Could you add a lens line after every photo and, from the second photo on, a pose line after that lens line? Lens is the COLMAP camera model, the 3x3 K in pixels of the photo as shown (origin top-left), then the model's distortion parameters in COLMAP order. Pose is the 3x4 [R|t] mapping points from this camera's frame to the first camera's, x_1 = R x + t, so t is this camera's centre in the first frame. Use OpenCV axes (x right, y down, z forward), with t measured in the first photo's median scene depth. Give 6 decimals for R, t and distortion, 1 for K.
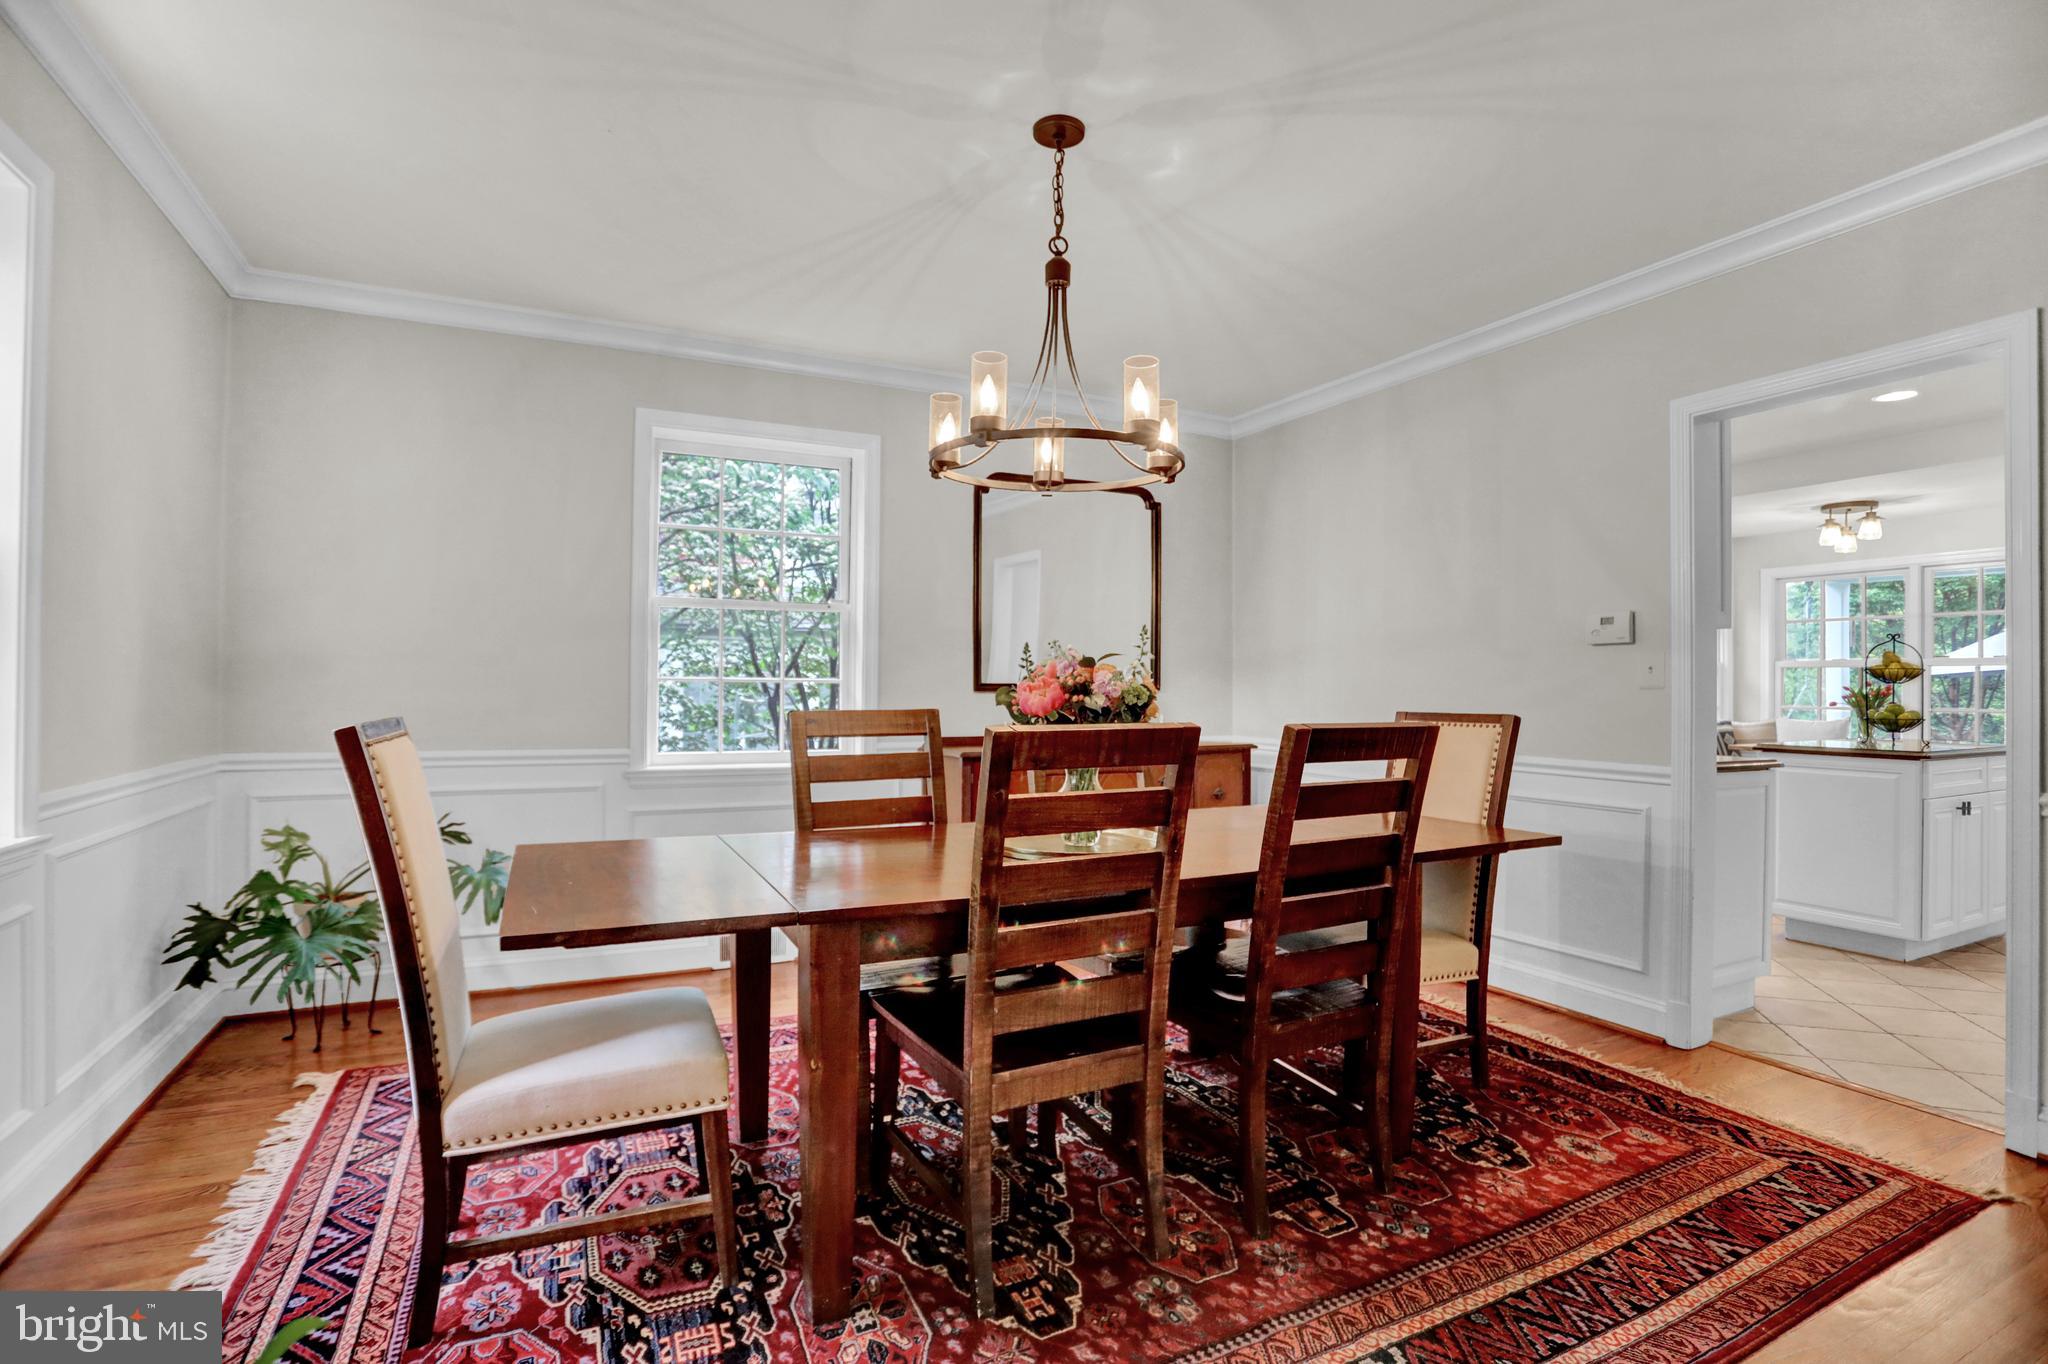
lens RADIAL K [[985.2, 0, 1042.1], [0, 985.2, 687.5], [0, 0, 1]] dist [-0.056084, 0.018761]
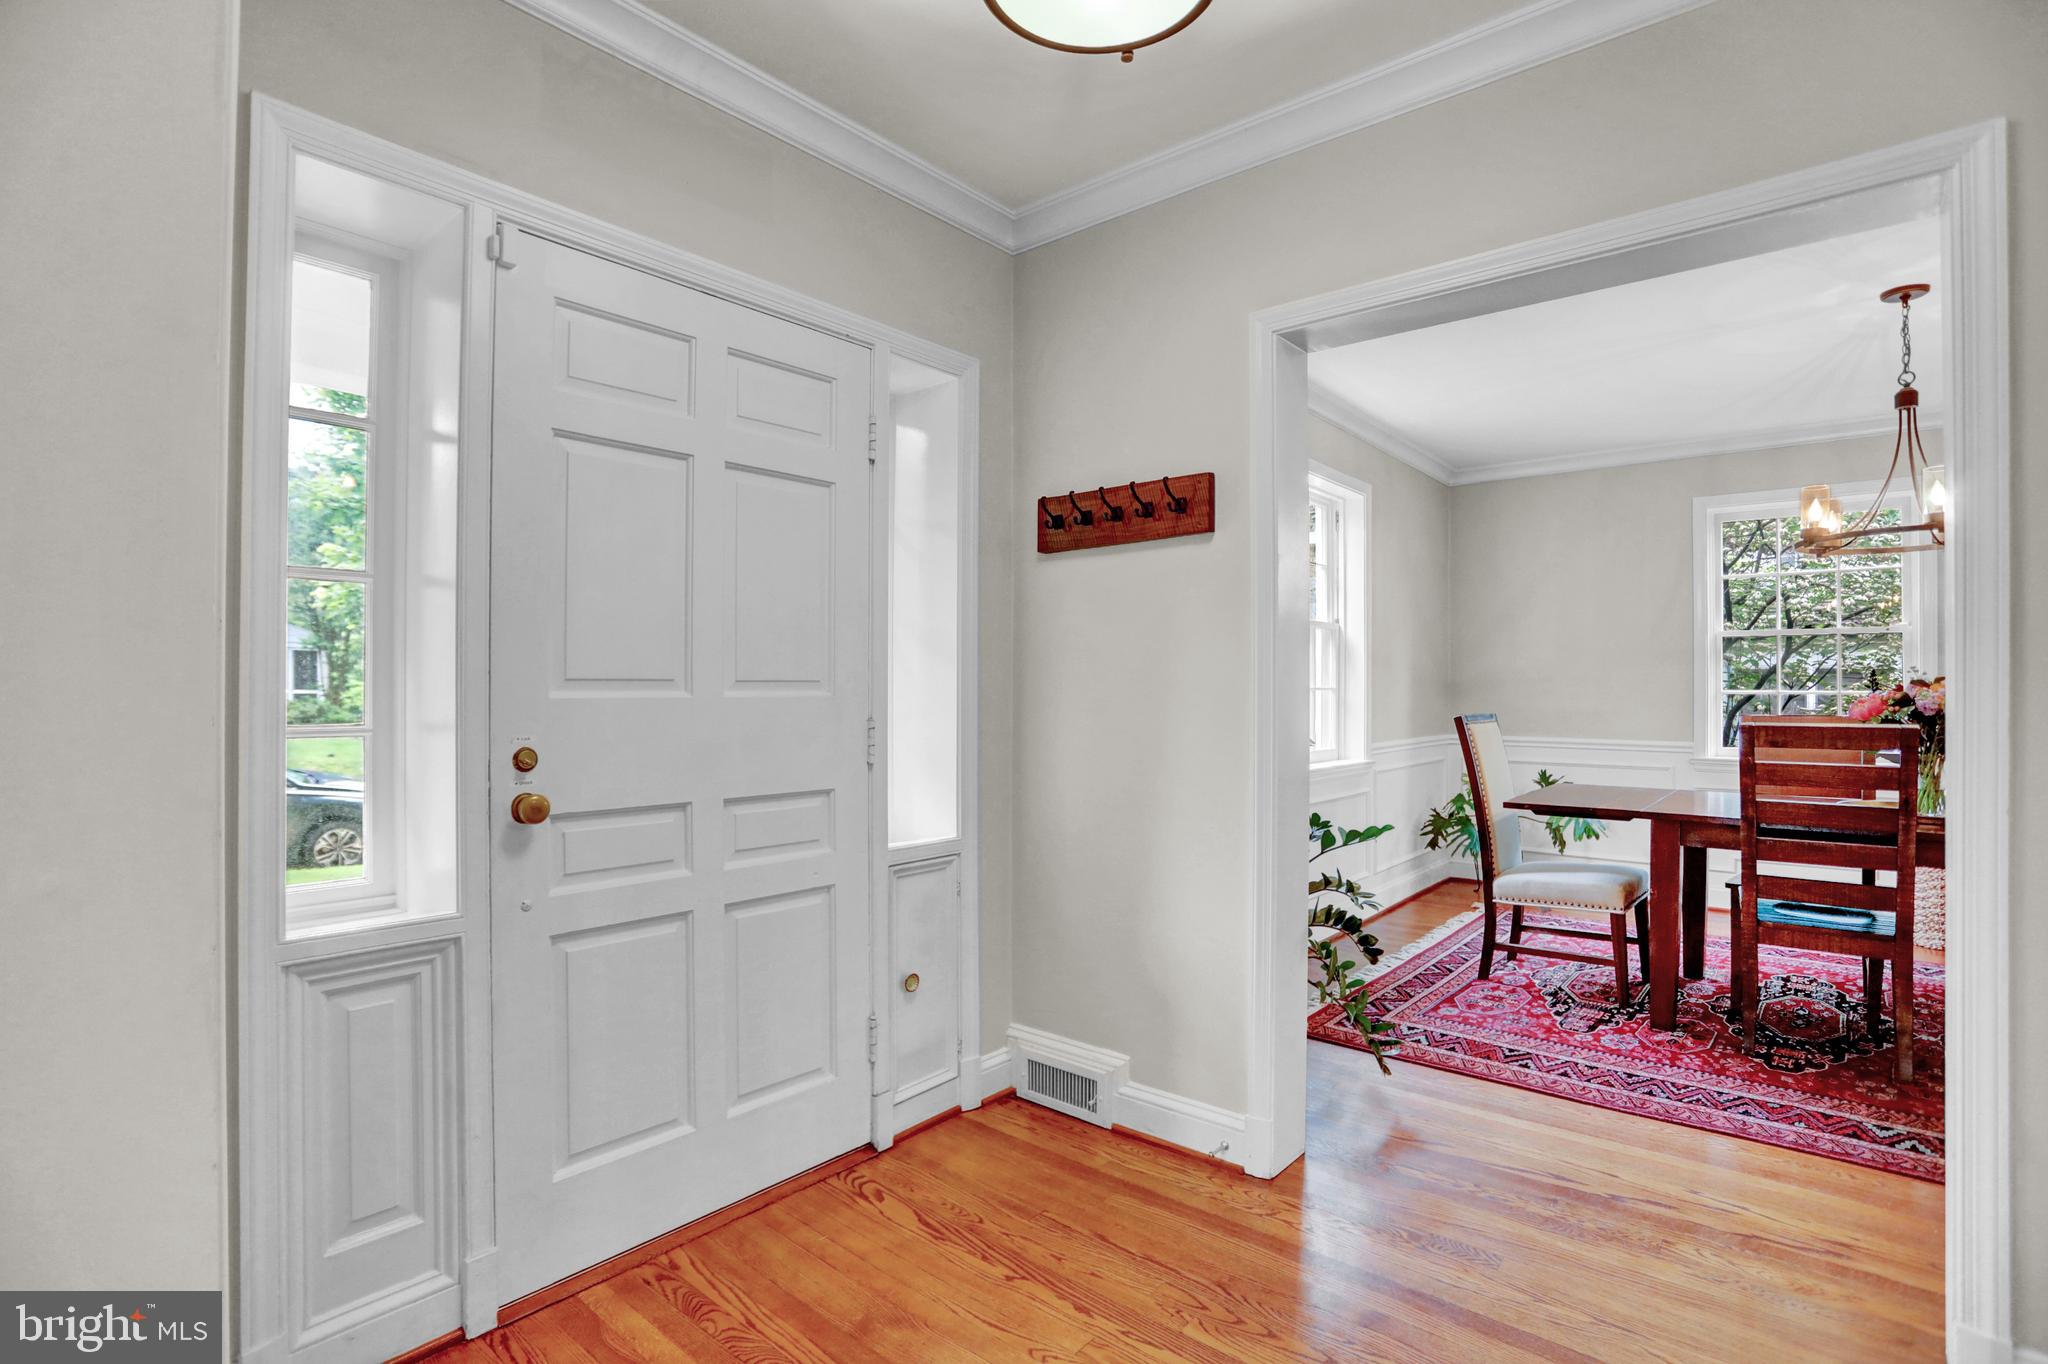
lens RADIAL K [[985.2, 0, 1027.1], [0, 985.2, 689.5], [0, 0, 1]] dist [-0.056084, 0.018761]
pose [[0.385152, -0.006871, -0.922828, 0.963694], [0.001997, 0.999976, -0.006612, -0.011615], [0.922851, 0.000704, 0.385156, -0.821613]]
